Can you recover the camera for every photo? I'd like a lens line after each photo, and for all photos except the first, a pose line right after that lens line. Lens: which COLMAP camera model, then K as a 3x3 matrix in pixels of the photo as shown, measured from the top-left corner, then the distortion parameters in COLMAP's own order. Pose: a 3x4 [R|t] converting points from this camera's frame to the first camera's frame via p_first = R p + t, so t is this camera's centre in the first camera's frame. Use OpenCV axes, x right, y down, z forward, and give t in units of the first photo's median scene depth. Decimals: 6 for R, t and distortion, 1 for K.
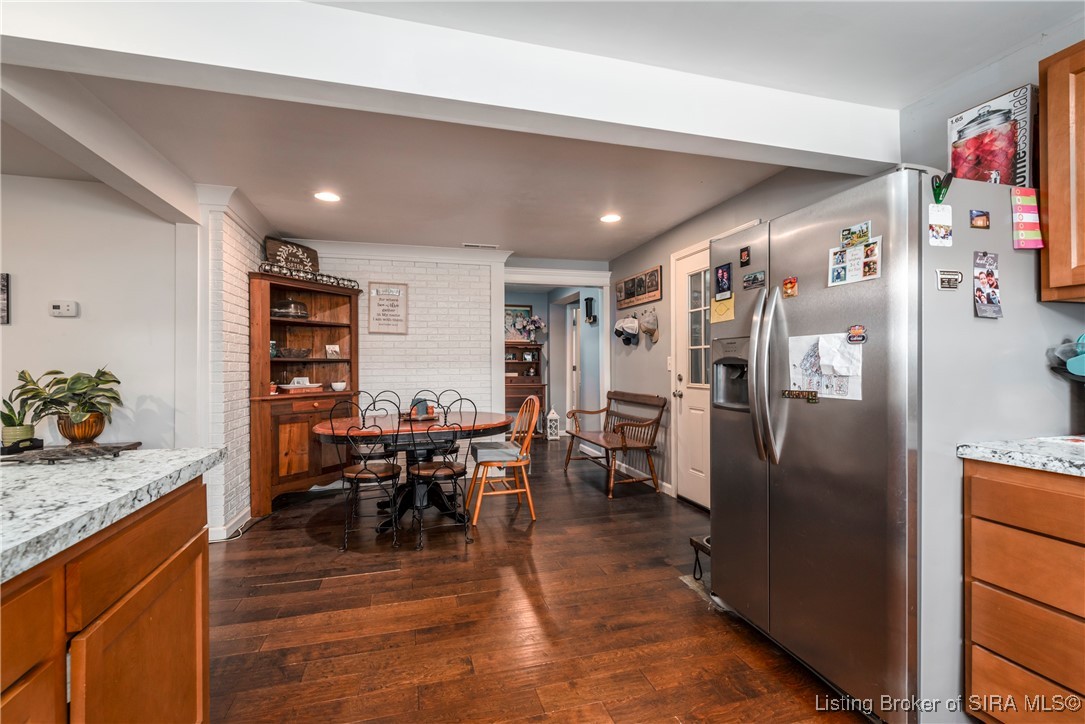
lens RADIAL K [[477.4, 0, 541.7], [0, 477.4, 364.7], [0, 0, 1]] dist [-0.000417, -0.000023]
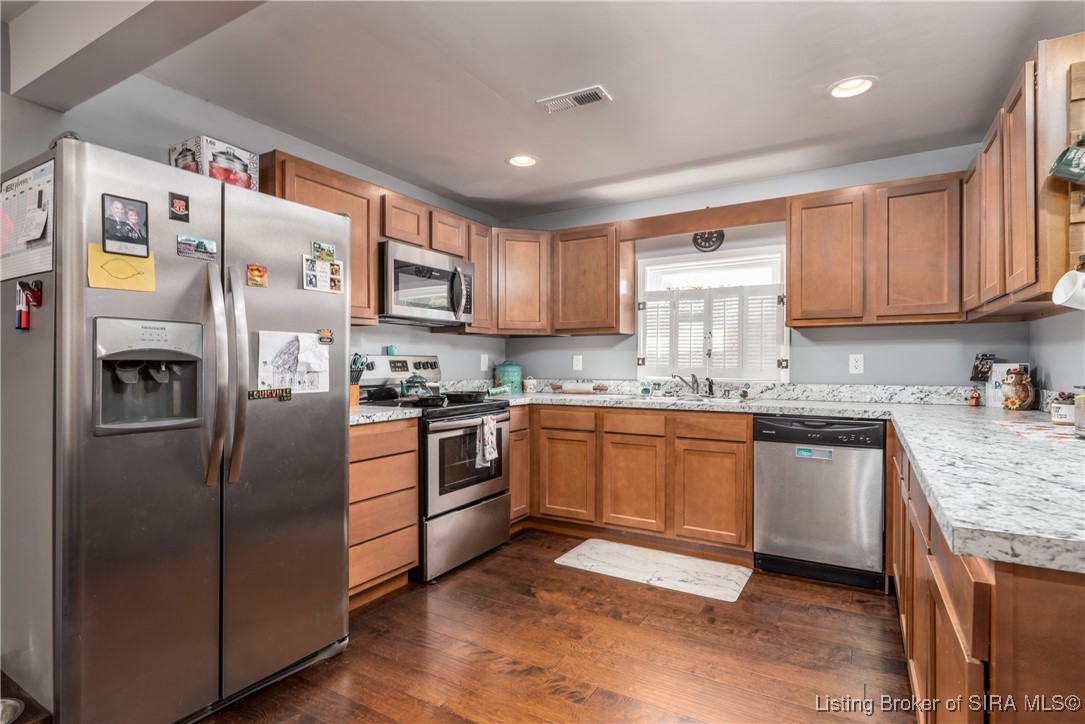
lens RADIAL K [[554.7, 0, 543.1], [0, 554.7, 361.7], [0, 0, 1]] dist [-0.004325, -0.001015]
pose [[-0.684358, 0.001323, 0.729145, -0.654848], [-0.003369, 0.999982, -0.004977, 0.003798], [-0.729138, -0.005863, -0.684341, 1.428569]]
